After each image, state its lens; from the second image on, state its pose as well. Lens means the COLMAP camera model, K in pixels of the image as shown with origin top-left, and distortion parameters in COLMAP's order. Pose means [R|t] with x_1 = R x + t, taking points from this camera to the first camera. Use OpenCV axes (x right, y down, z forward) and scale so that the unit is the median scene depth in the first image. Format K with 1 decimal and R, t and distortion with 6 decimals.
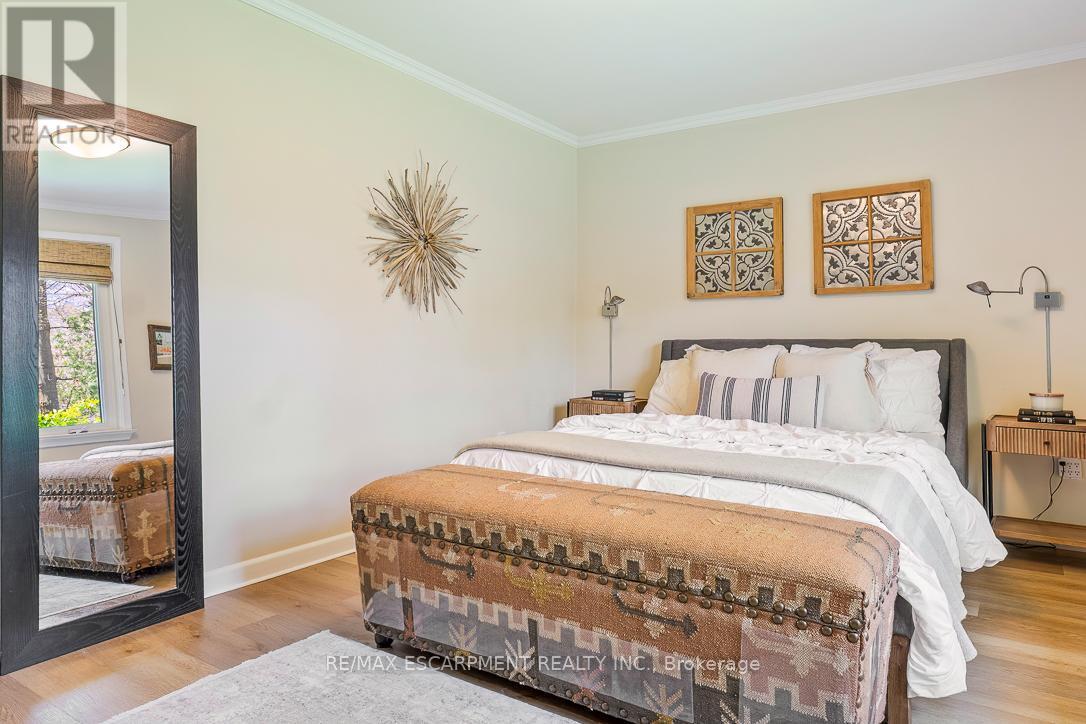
lens RADIAL K [[706.6, 0, 541.9], [0, 706.6, 311.9], [0, 0, 1]] dist [-0.001774, -0.000794]
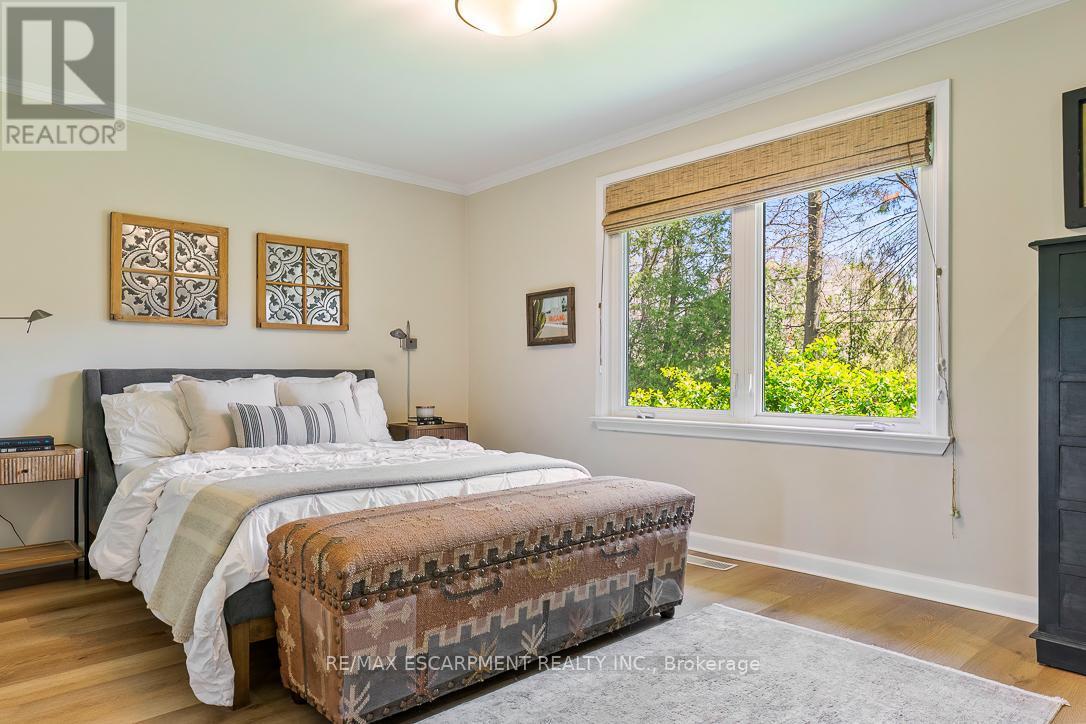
lens RADIAL K [[696.1, 0, 543.0], [0, 696.1, 362.0], [0, 0, 1]] dist [0.002034, 0.000372]
pose [[0.200316, 0.015854, 0.979603, -0.576324], [-0.042125, 0.999084, -0.007555, 0.017678], [-0.978825, -0.039753, 0.200801, 0.378596]]
